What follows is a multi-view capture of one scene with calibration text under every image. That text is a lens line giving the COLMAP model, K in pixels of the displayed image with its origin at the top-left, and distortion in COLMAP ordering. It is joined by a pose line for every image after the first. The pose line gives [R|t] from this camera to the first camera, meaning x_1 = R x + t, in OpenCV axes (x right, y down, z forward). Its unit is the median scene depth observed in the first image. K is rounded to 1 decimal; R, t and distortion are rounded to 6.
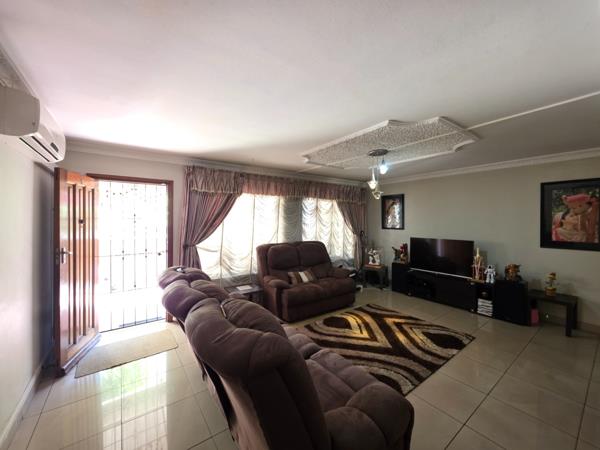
lens RADIAL K [[241.0, 0, 299.0], [0, 241.0, 219.7], [0, 0, 1]] dist [0.007770, -0.001746]
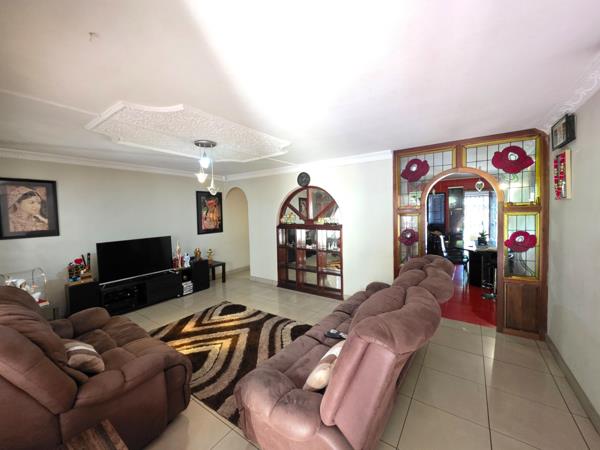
lens RADIAL K [[241.0, 0, 301.4], [0, 241.0, 224.4], [0, 0, 1]] dist [0.007770, -0.001746]
pose [[-0.323651, -0.043780, 0.945163, -0.624621], [0.021794, 0.998319, 0.053705, -0.014984], [-0.945925, 0.037981, -0.322153, 0.917875]]
